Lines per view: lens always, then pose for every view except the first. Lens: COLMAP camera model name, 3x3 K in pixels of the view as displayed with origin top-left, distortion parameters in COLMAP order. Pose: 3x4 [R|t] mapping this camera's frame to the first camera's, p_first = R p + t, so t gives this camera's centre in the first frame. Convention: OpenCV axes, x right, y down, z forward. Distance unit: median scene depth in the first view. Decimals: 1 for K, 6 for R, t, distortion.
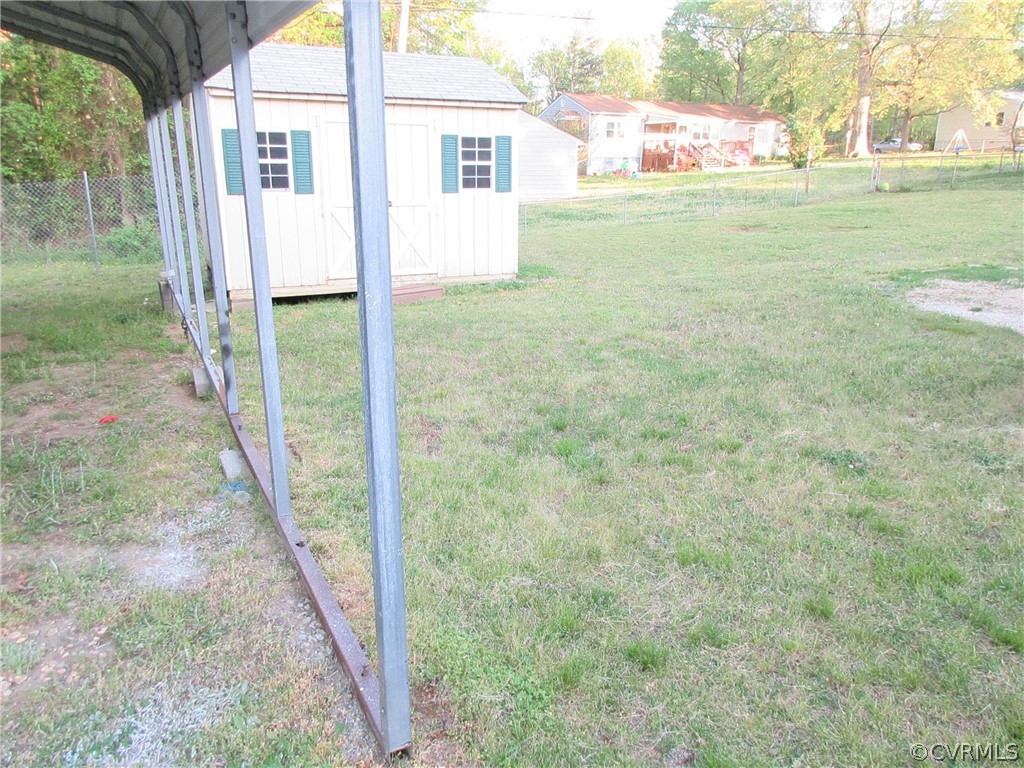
lens RADIAL K [[755.9, 0, 514.8], [0, 755.9, 383.3], [0, 0, 1]] dist [-0.004861, 0.001018]
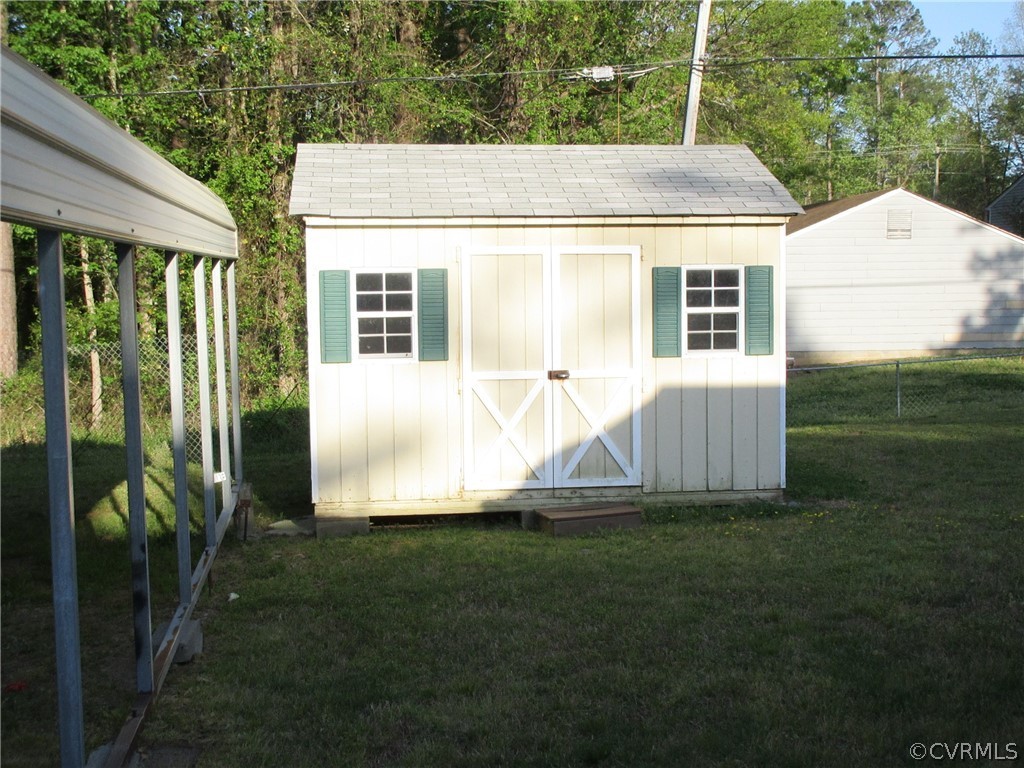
lens RADIAL K [[1320.1, 0, 514.8], [0, 1320.1, 385.5], [0, 0, 1]] dist [-0.024883, 0.000000]
pose [[0.942838, 0.005759, -0.333201, 0.162614], [-0.074629, 0.978105, -0.194268, -0.011695], [0.324787, 0.208030, 0.922625, -0.030345]]
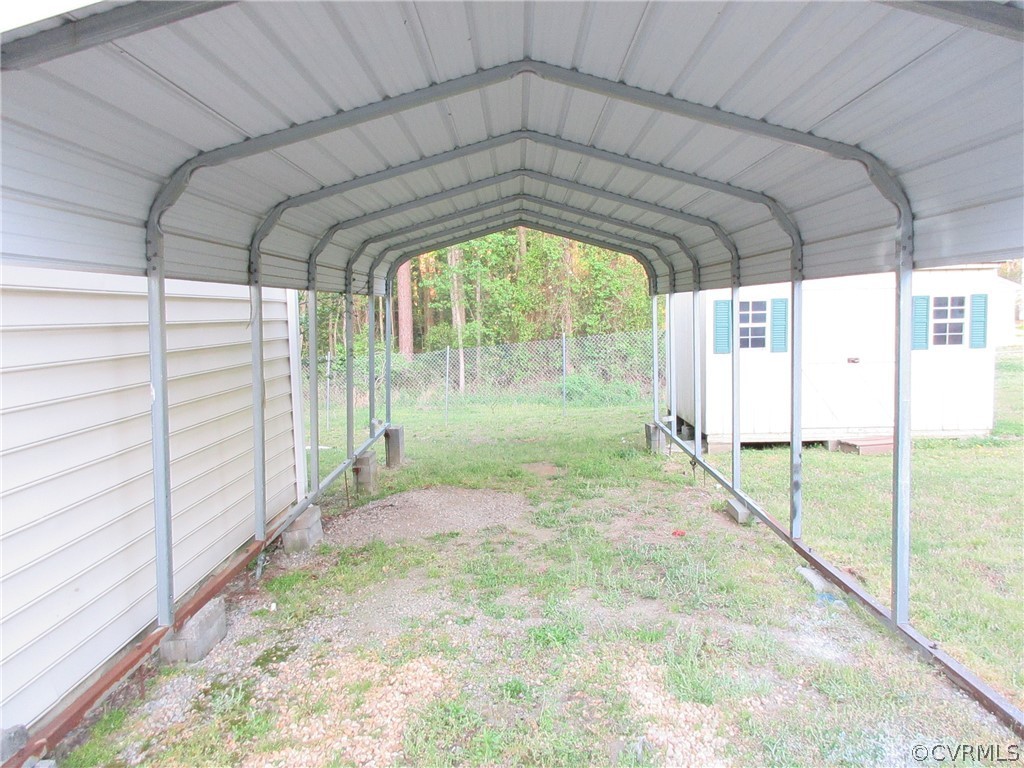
lens RADIAL K [[755.9, 0, 508.0], [0, 755.9, 386.1], [0, 0, 1]] dist [-0.004861, 0.001018]
pose [[0.883601, 0.014244, -0.468024, -0.102785], [-0.101031, 0.981793, -0.160860, 0.019764], [0.457211, 0.189421, 0.868952, -0.147059]]
